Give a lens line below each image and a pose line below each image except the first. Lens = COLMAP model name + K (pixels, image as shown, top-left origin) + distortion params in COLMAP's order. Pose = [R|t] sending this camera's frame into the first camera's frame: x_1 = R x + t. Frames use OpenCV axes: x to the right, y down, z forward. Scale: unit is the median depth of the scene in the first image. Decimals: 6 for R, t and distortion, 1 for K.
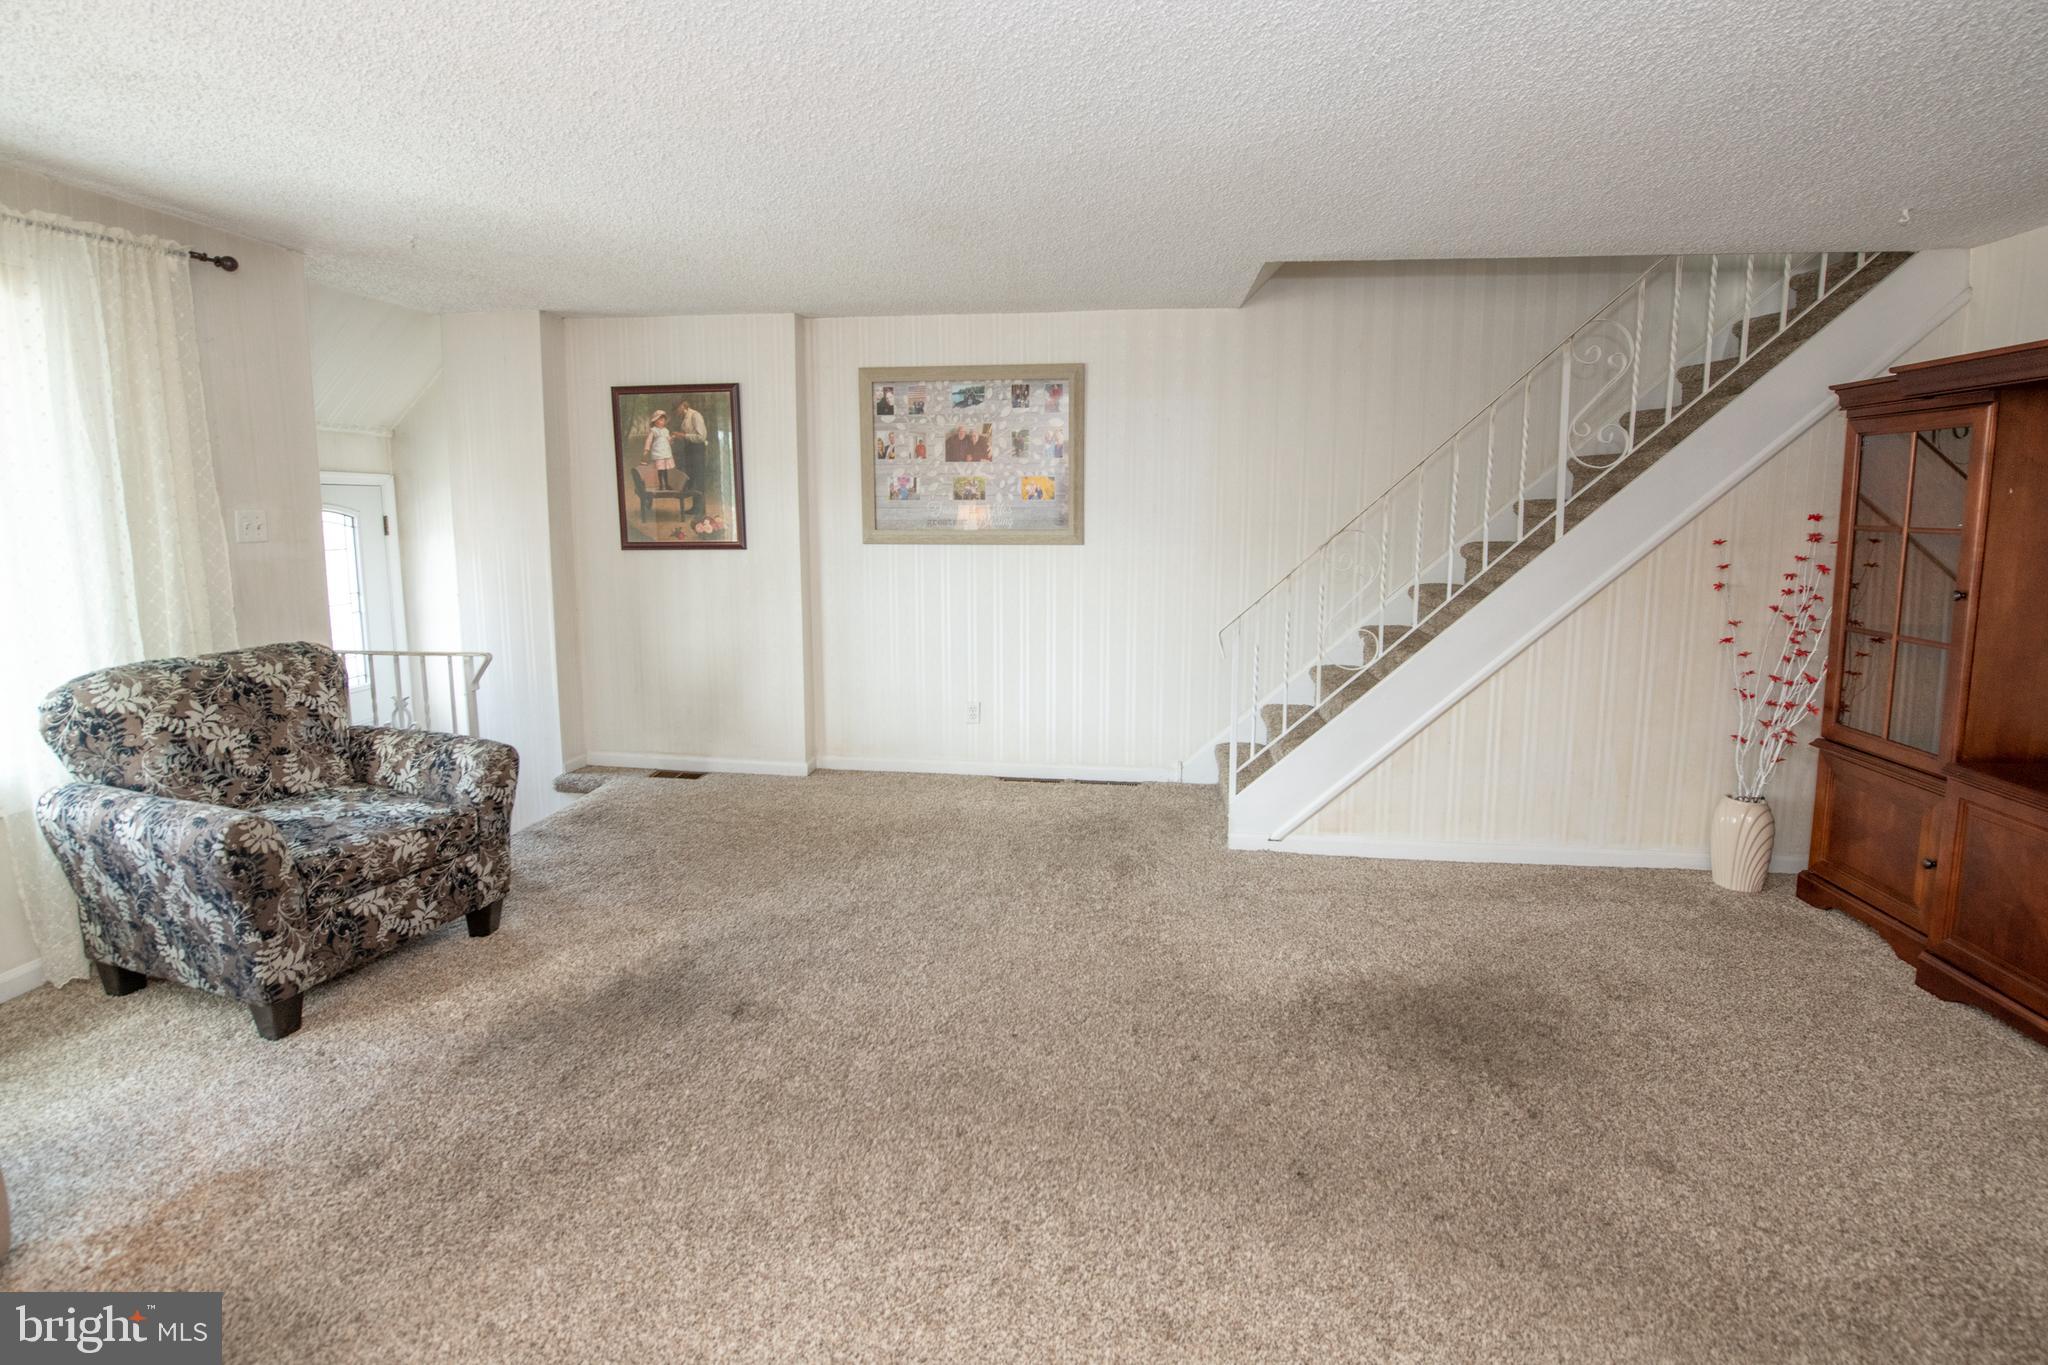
lens RADIAL K [[900.8, 0, 1045.1], [0, 900.8, 622.4], [0, 0, 1]] dist [-0.014364, -0.002982]
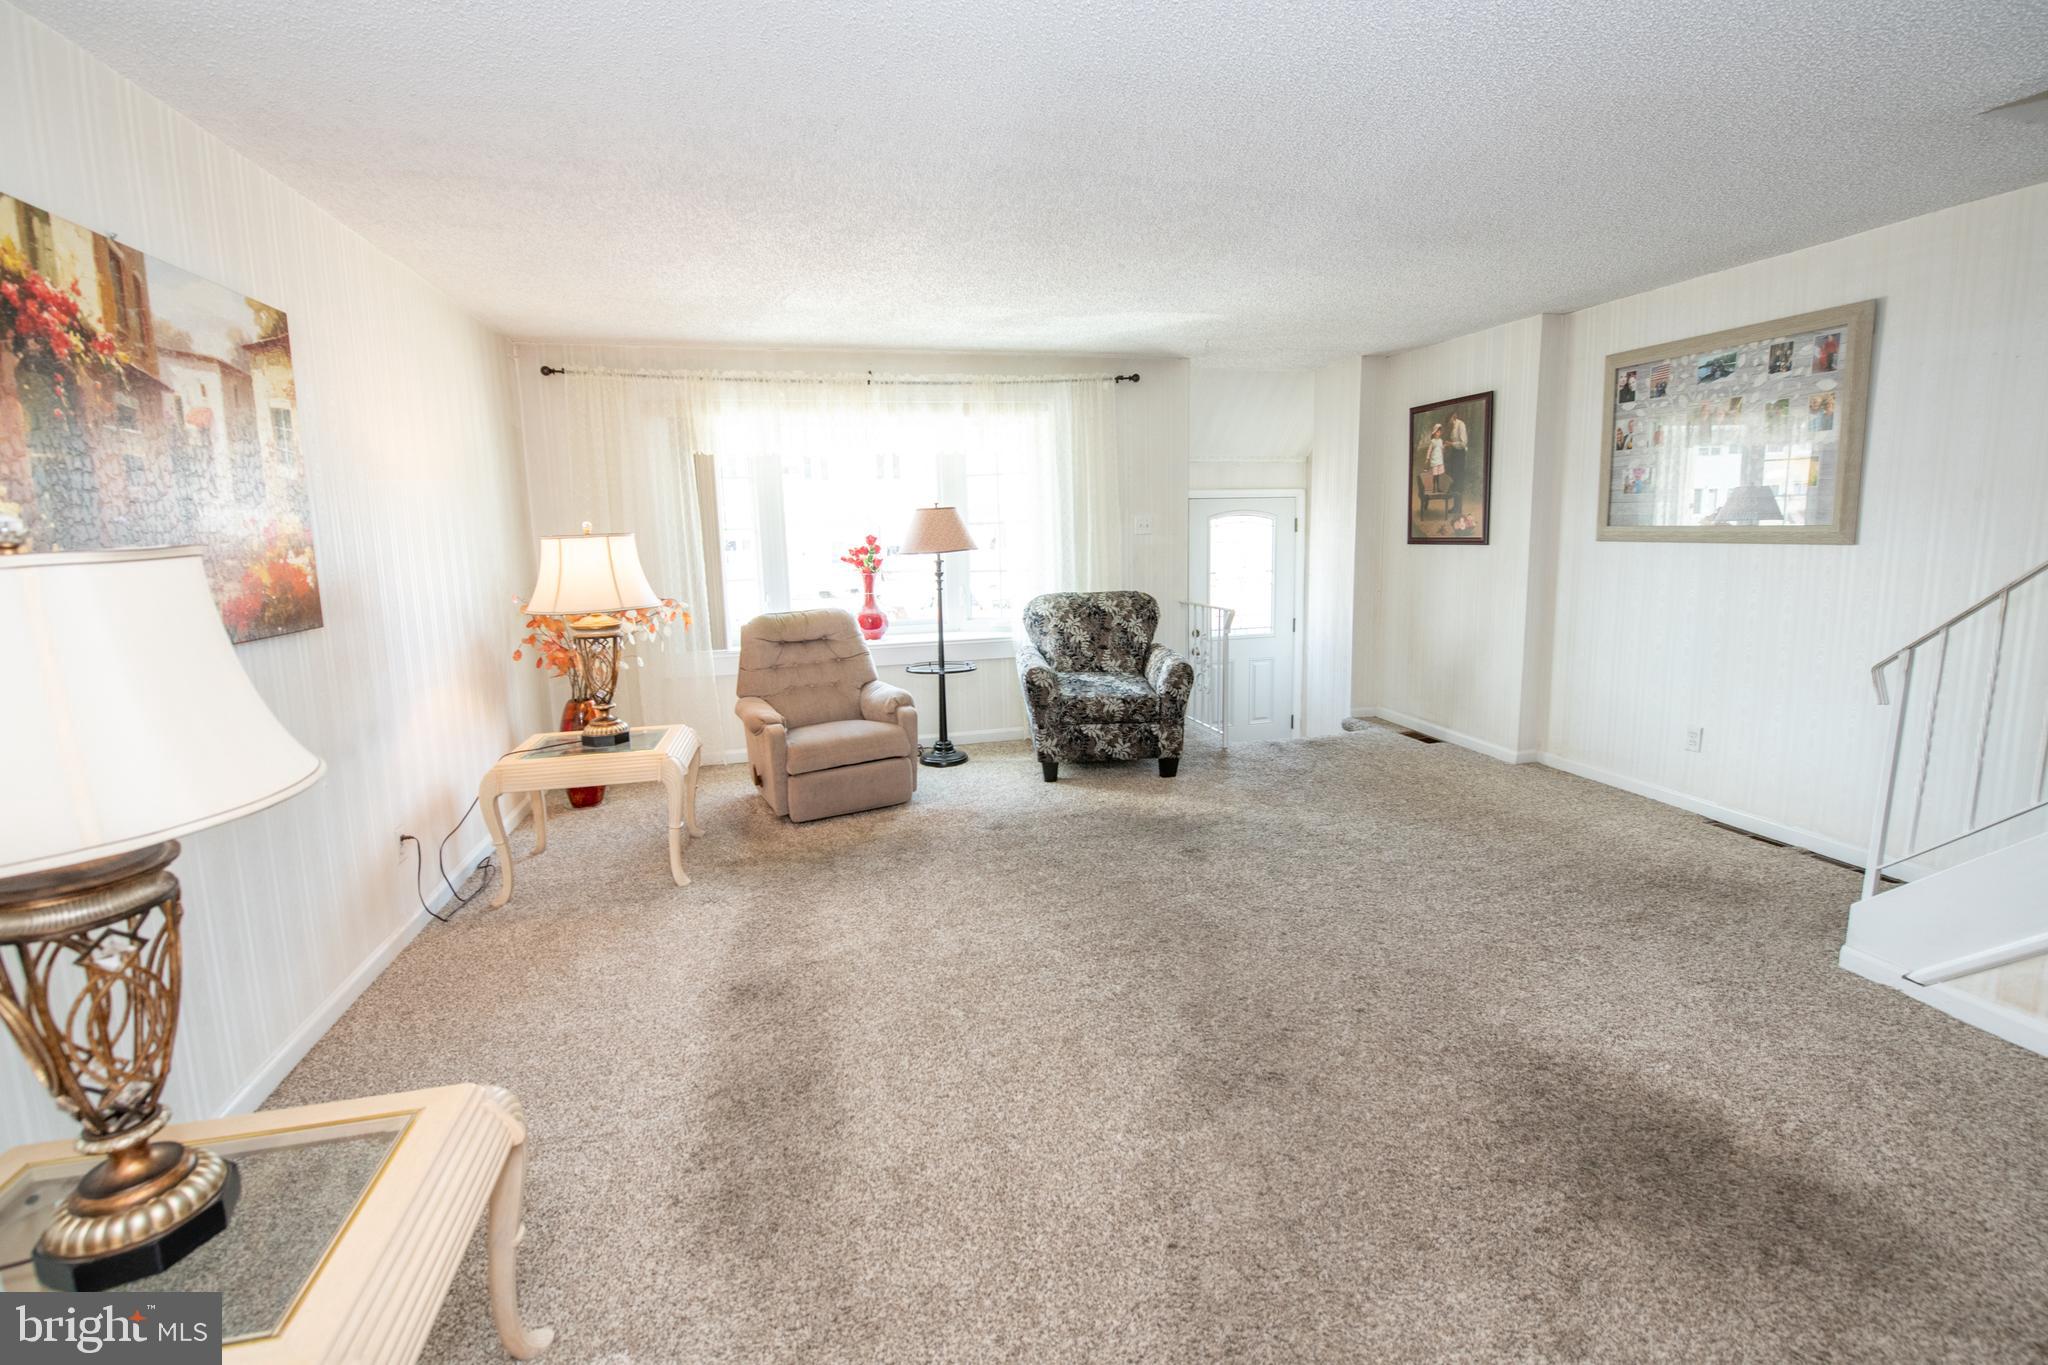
lens RADIAL K [[900.8, 0, 1075.5], [0, 900.8, 669.3], [0, 0, 1]] dist [-0.014364, -0.002982]
pose [[0.389535, 0.136976, -0.910769, 0.495856], [-0.090283, 0.989795, 0.110247, -0.006962], [0.916576, 0.039282, 0.397927, 0.119888]]
